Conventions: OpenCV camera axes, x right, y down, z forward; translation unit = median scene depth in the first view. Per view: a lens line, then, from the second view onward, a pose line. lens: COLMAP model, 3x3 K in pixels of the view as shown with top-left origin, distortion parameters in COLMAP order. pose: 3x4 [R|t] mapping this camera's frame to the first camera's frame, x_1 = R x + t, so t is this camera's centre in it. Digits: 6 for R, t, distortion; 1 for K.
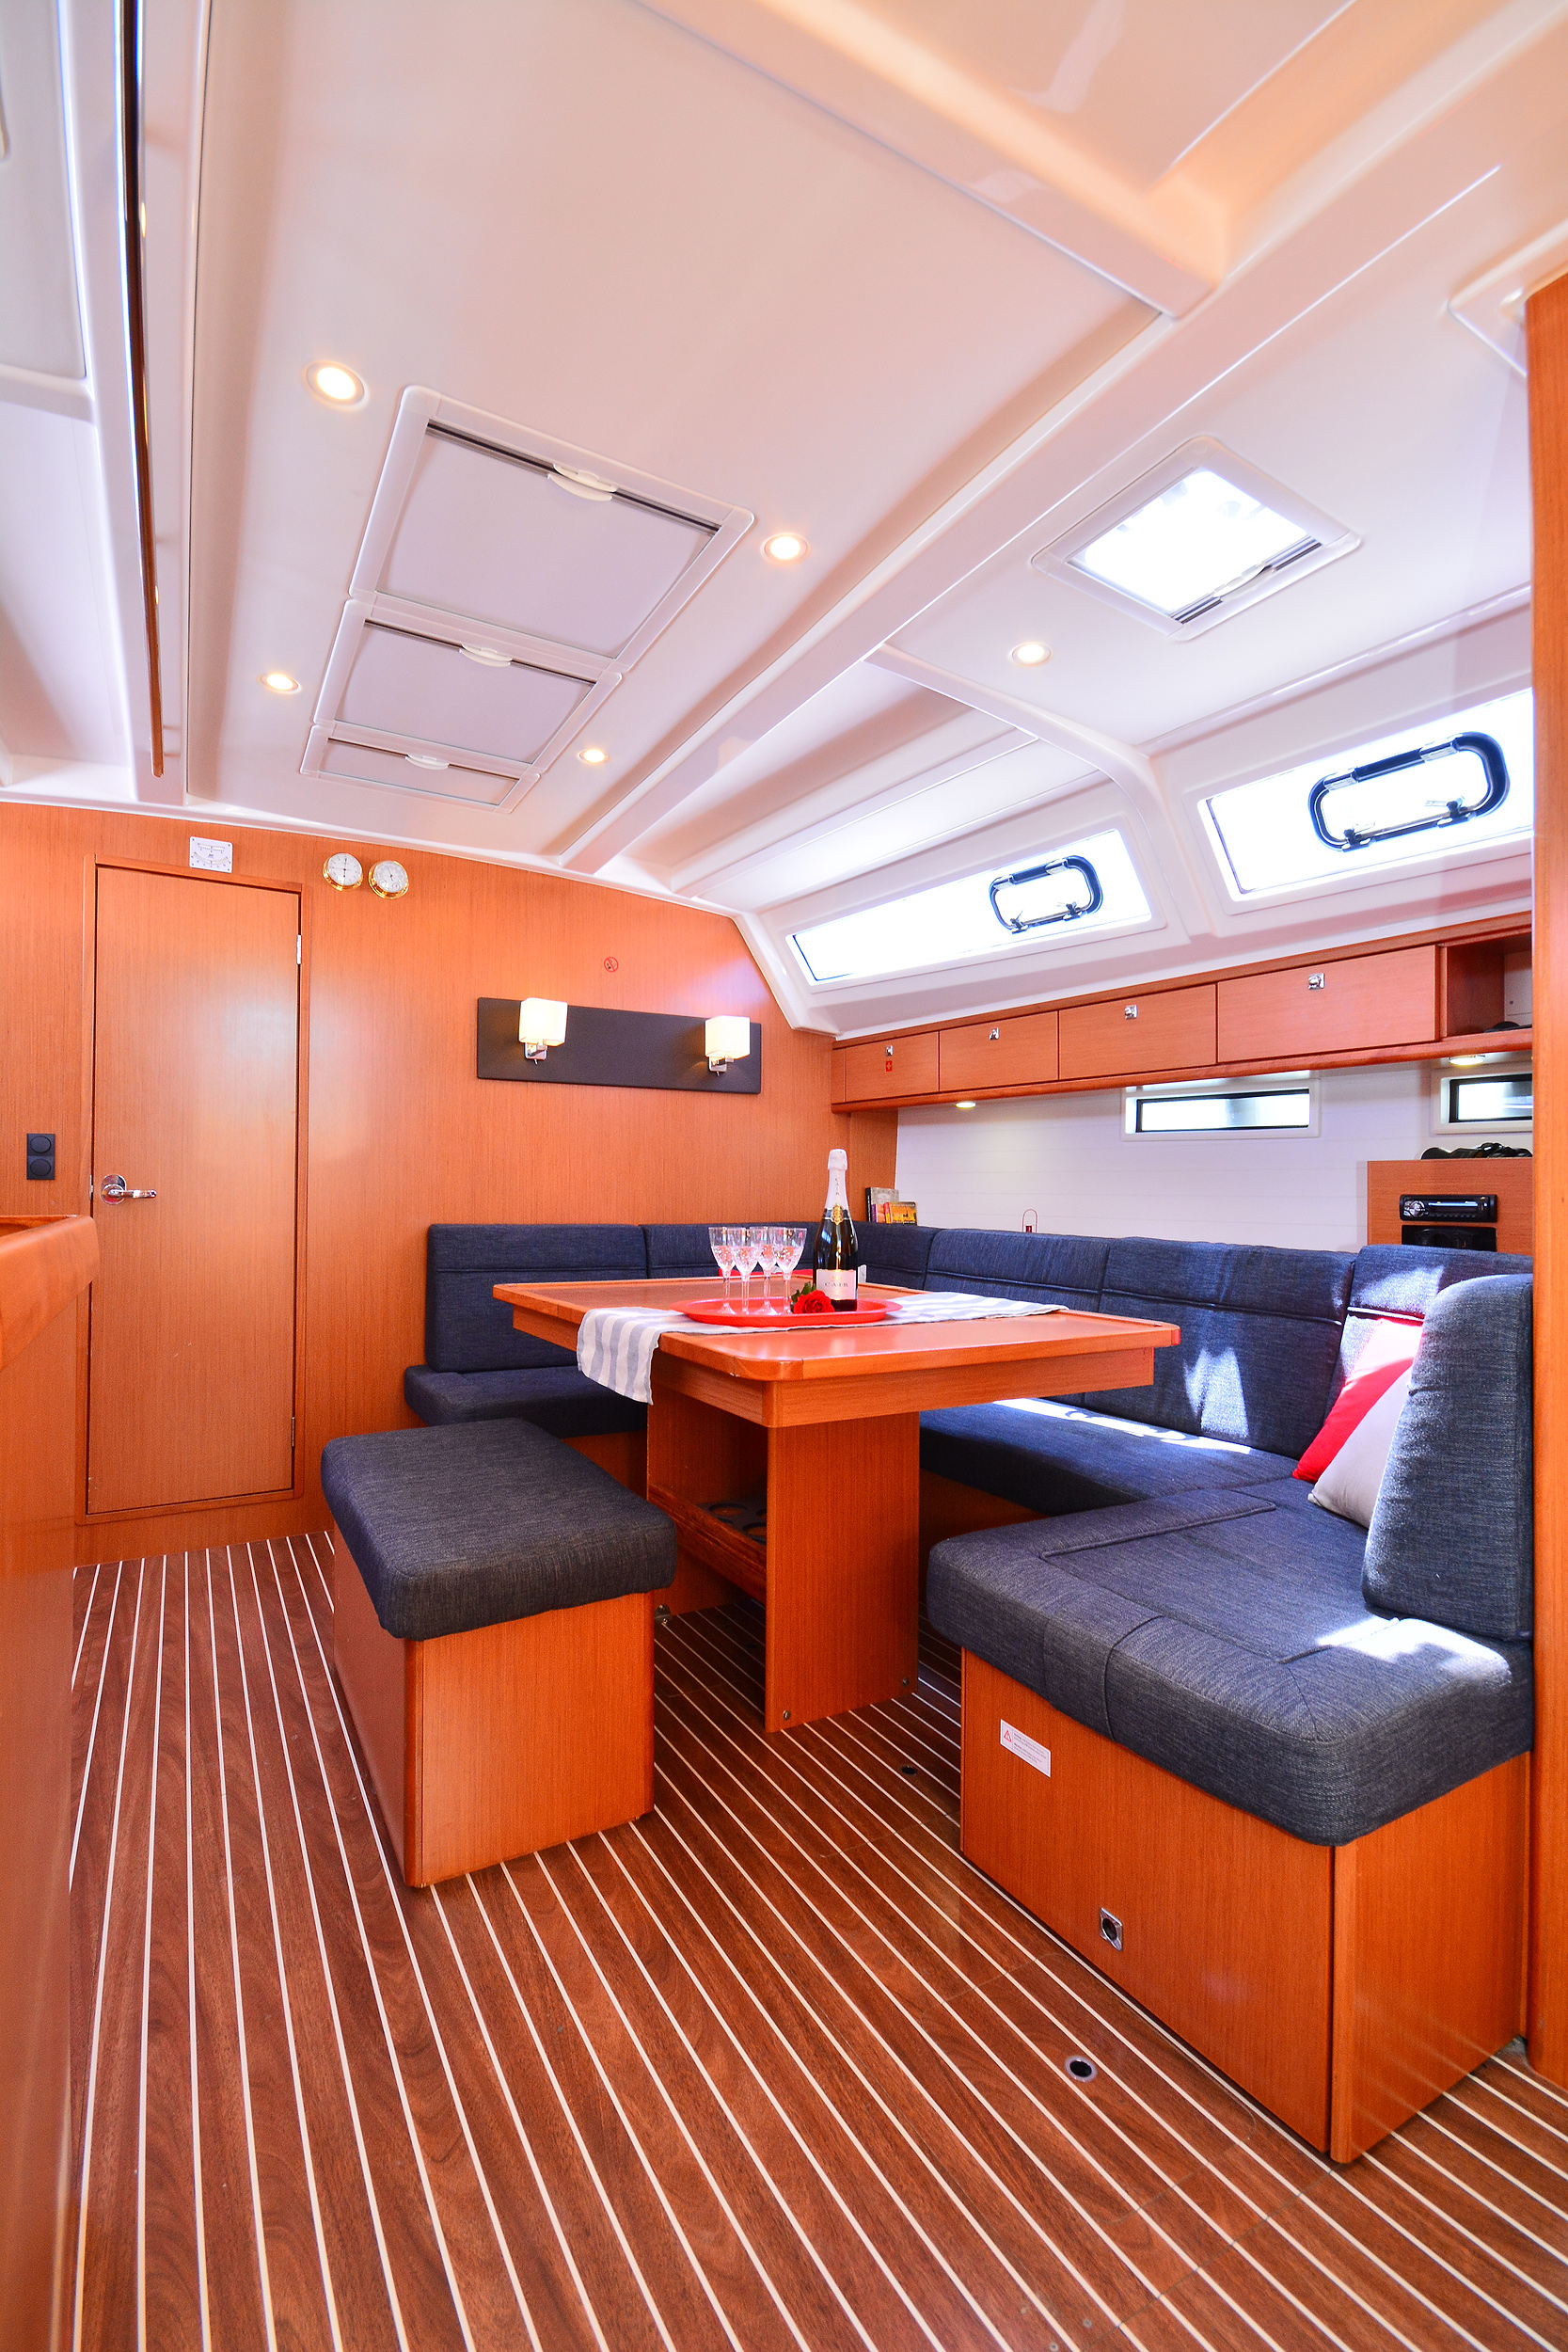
lens RADIAL K [[1023.4, 0, 784.0], [0, 1023.4, 1176.0], [0, 0, 1]] dist [0.014748, -0.013299]
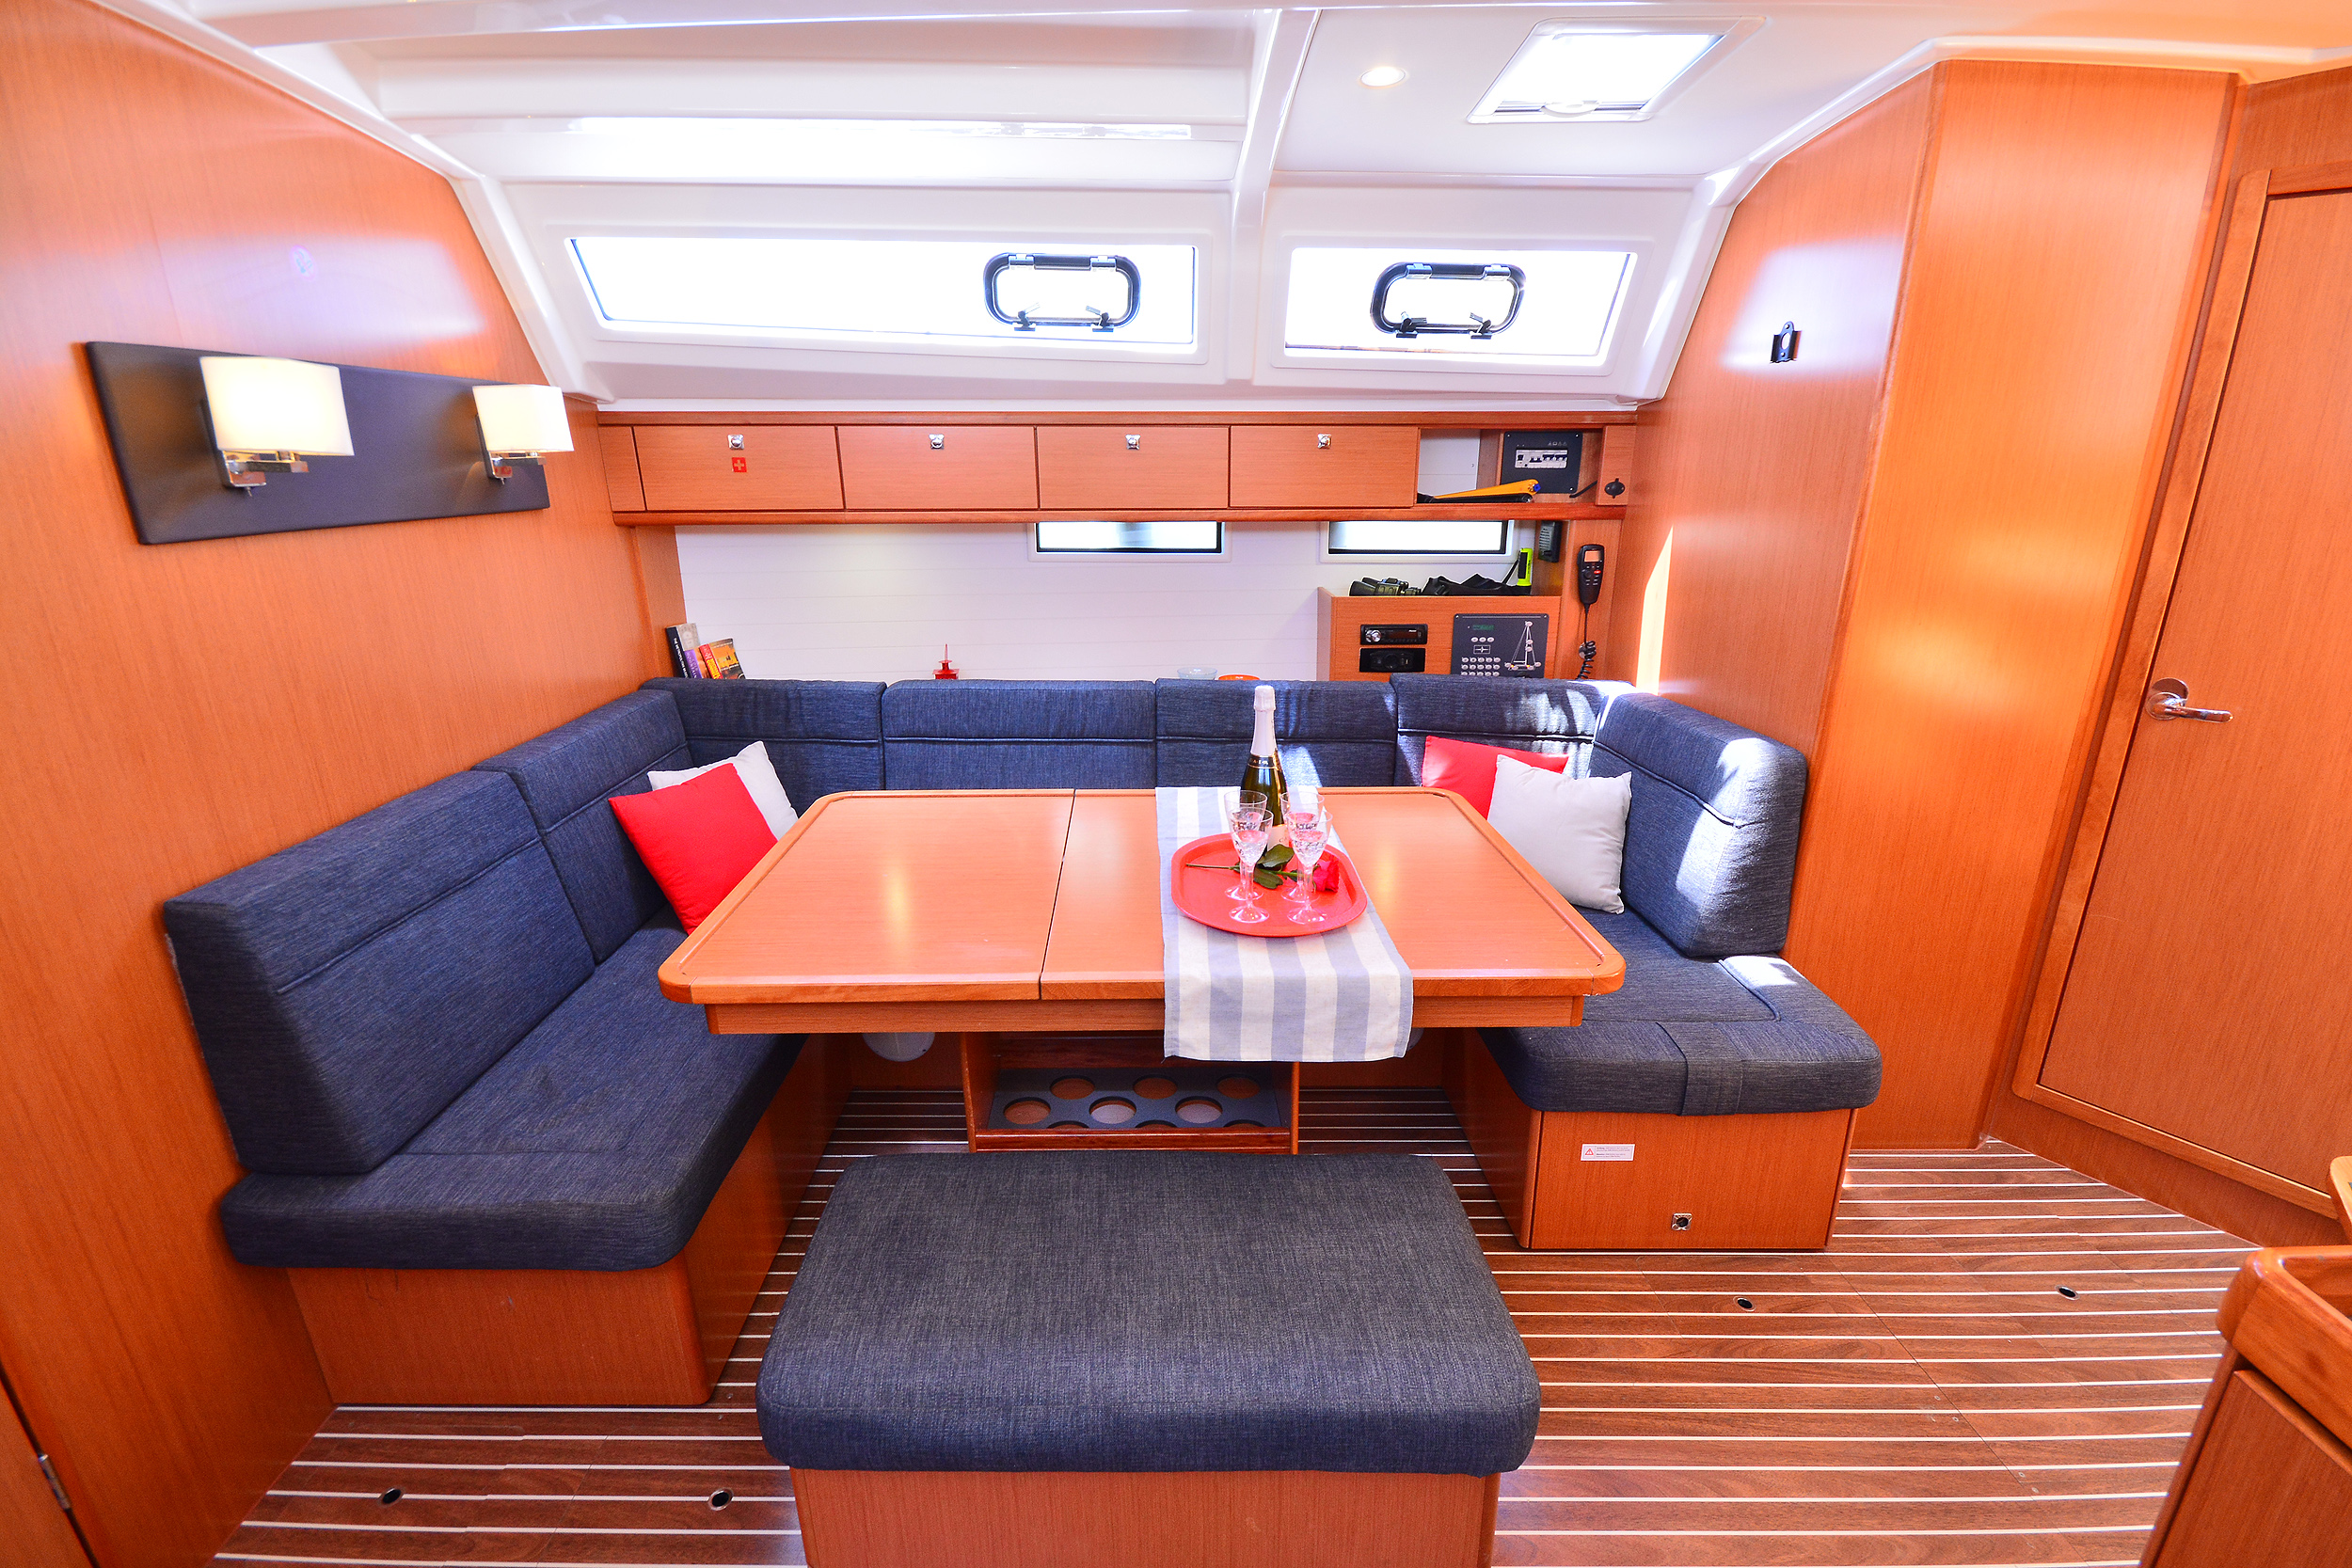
lens RADIAL K [[1023.4, 0, 1175.8], [0, 1023.4, 791.7], [0, 0, 1]] dist [0.014748, -0.013299]
pose [[0.512862, -0.263156, 0.817143, -0.624108], [-0.005924, 0.950750, 0.309901, -0.182075], [-0.858451, -0.163777, 0.486044, 0.559094]]
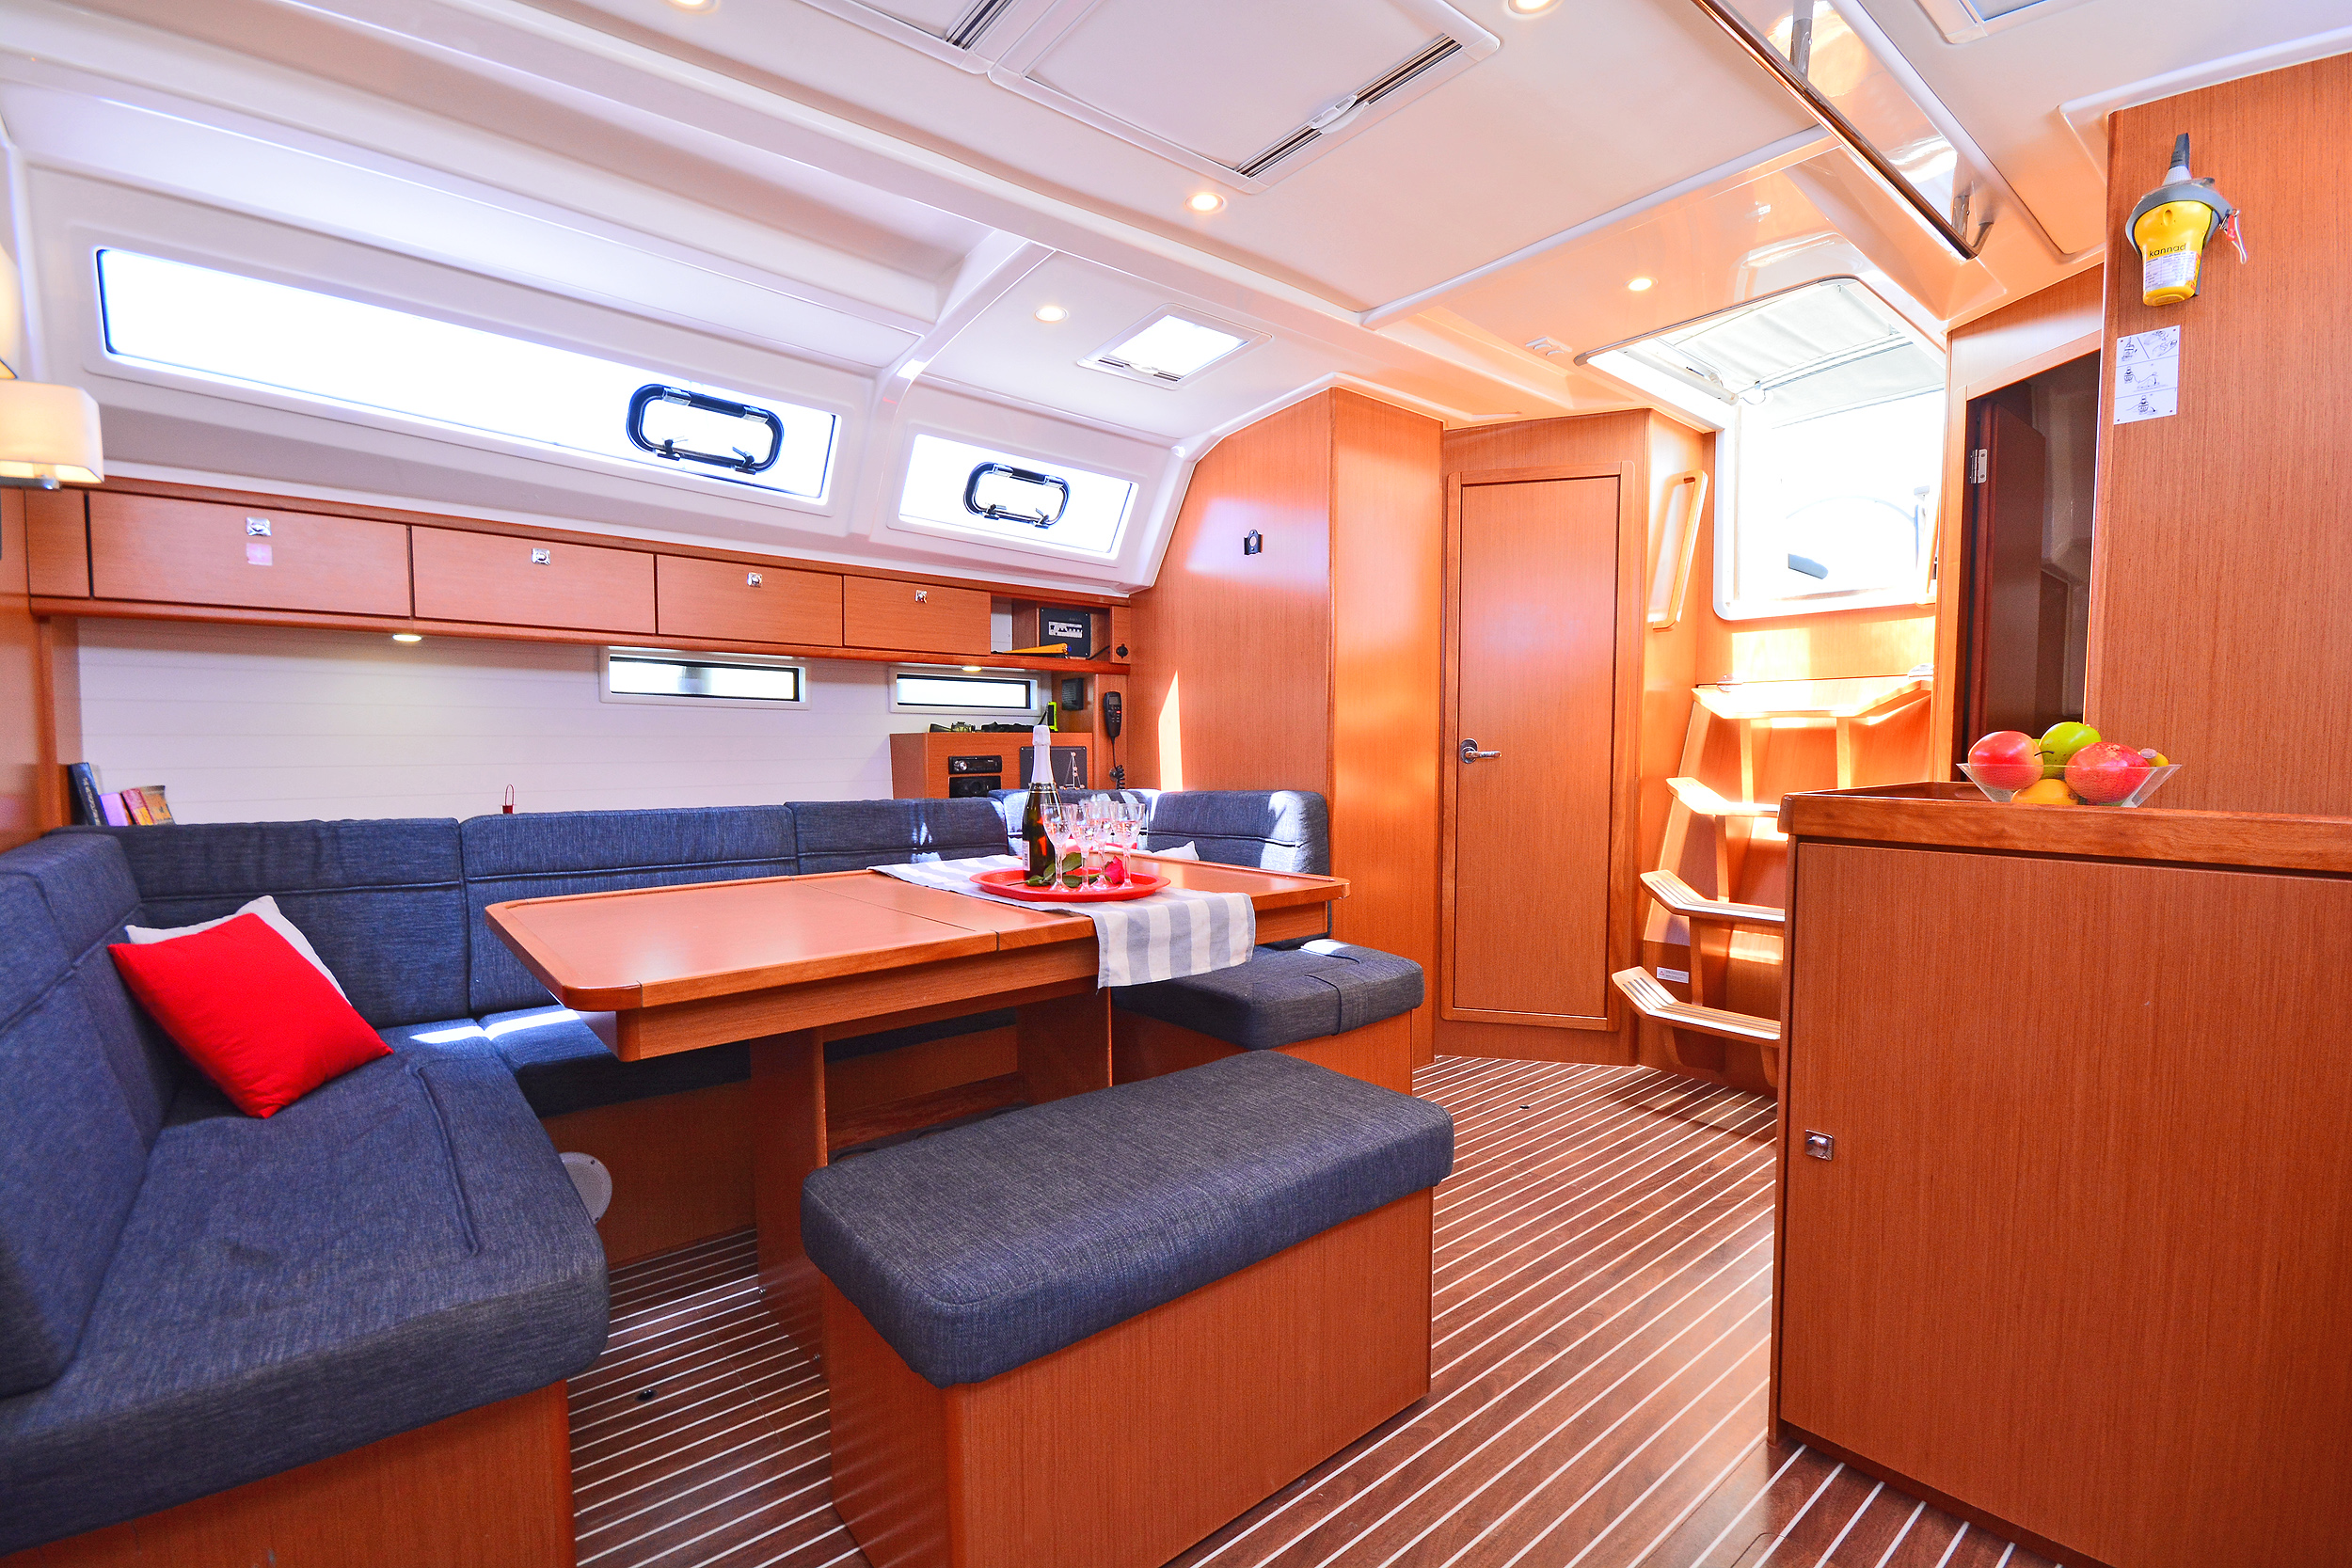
lens RADIAL K [[989.2, 0, 1167.1], [0, 989.2, 800.1], [0, 0, 1]] dist [-0.003073, -0.000619]
pose [[-0.125626, -0.057122, 0.990432, -0.854734], [-0.009409, 0.998365, 0.056386, -0.001968], [-0.992033, -0.002235, -0.125958, 0.891586]]
